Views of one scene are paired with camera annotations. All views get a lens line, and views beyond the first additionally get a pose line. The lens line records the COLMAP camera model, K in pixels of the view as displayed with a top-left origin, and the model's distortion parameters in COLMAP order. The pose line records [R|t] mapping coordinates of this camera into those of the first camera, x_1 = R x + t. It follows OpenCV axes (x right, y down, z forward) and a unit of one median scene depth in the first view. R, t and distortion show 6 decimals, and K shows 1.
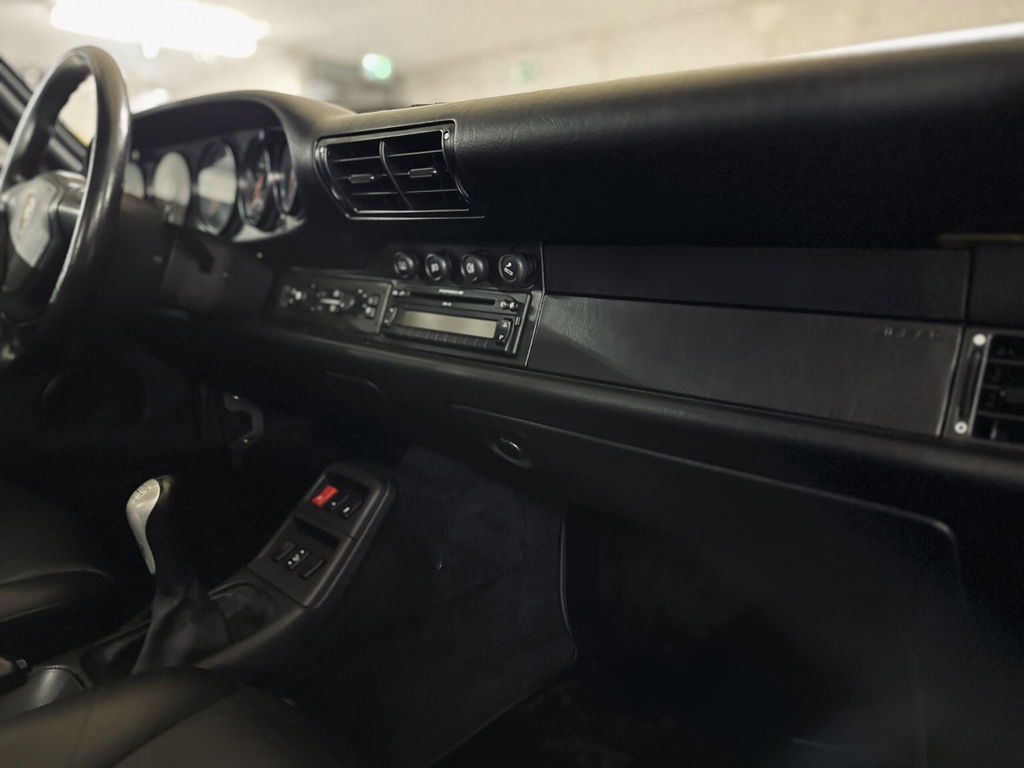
lens RADIAL K [[726.2, 0, 512.0], [0, 726.2, 384.0], [0, 0, 1]] dist [0.104589, -0.140351]
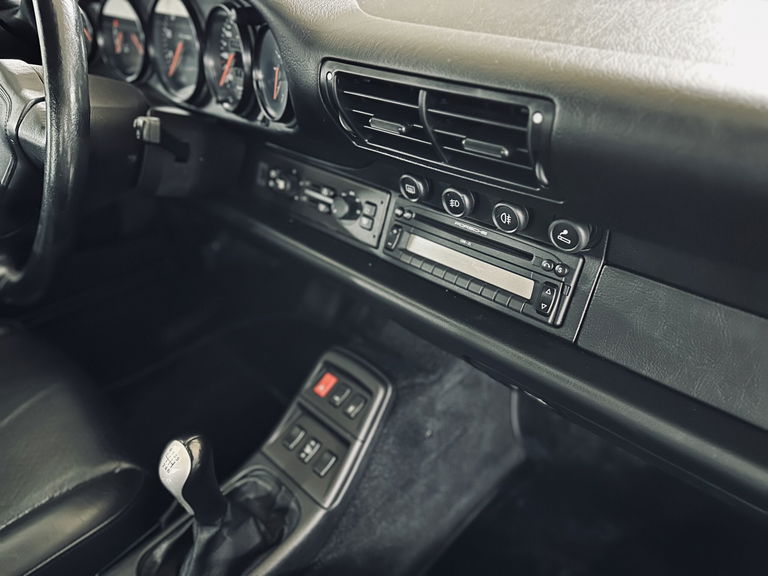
lens RADIAL K [[544.6, 0, 384.0], [0, 544.6, 288.0], [0, 0, 1]] dist [0.104589, -0.140351]
pose [[0.999881, -0.012016, -0.009639, -0.174936], [0.014554, 0.941936, 0.335477, -0.268732], [0.005048, -0.335578, 0.941999, 0.322037]]
